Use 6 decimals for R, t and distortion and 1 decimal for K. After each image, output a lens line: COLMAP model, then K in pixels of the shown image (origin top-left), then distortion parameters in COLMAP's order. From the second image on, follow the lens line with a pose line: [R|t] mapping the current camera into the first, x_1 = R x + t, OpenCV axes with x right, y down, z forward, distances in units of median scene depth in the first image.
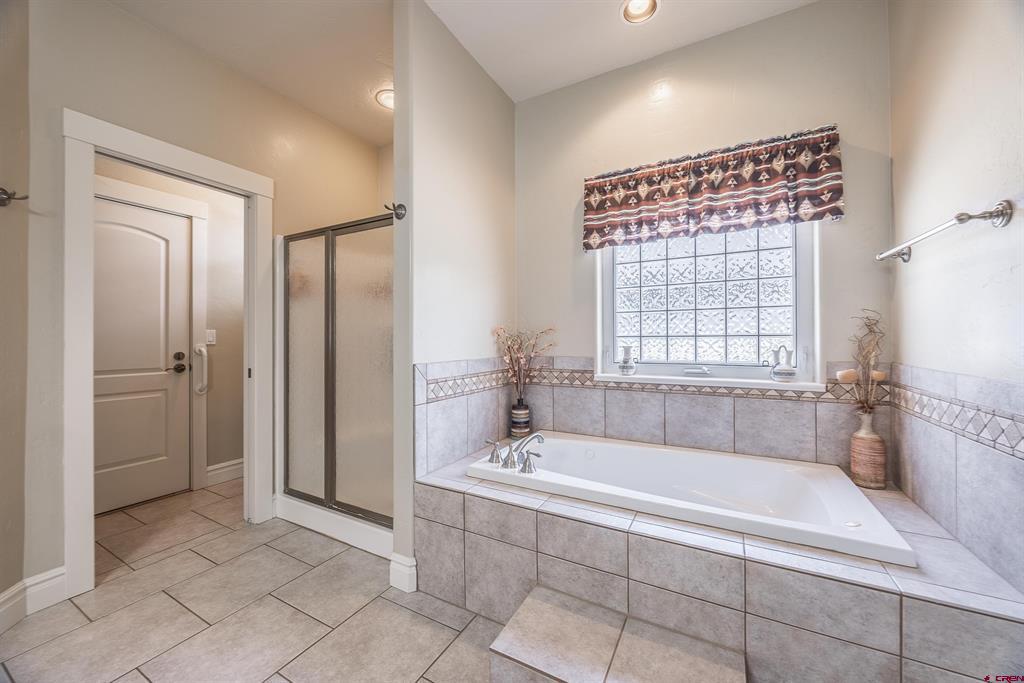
lens RADIAL K [[398.7, 0, 510.5], [0, 398.7, 336.9], [0, 0, 1]] dist [-0.003120, 0.000767]
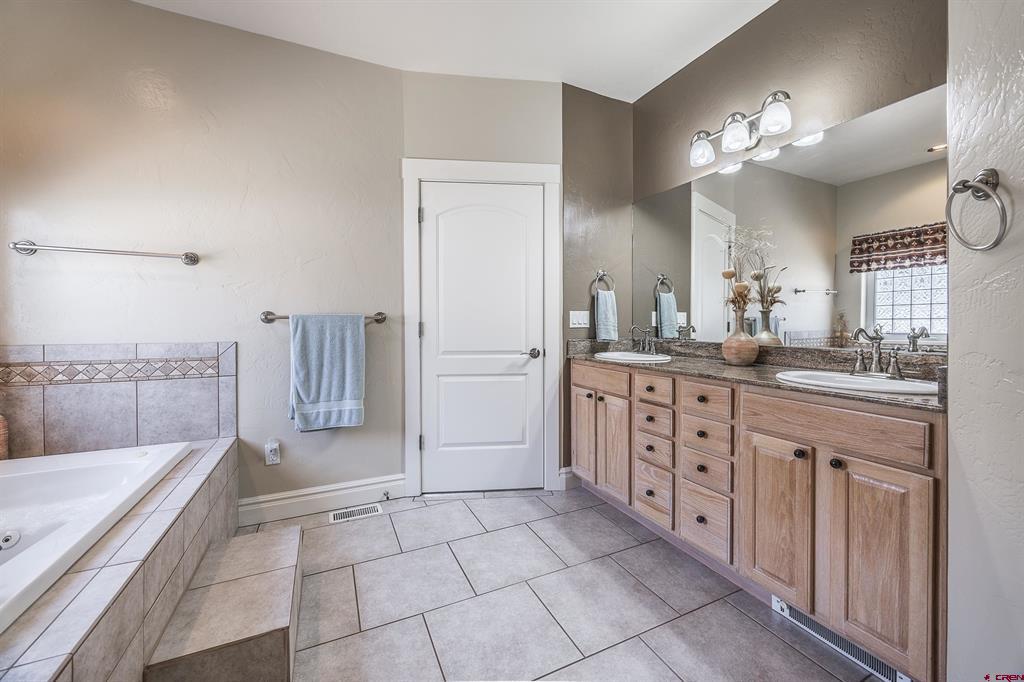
lens RADIAL K [[398.7, 0, 512.7], [0, 398.7, 330.9], [0, 0, 1]] dist [-0.003120, 0.000767]
pose [[-0.814805, -0.005548, 0.579709, -1.054939], [0.002770, 0.999906, 0.013463, 0.023979], [-0.579729, 0.012576, -0.814713, 1.438057]]
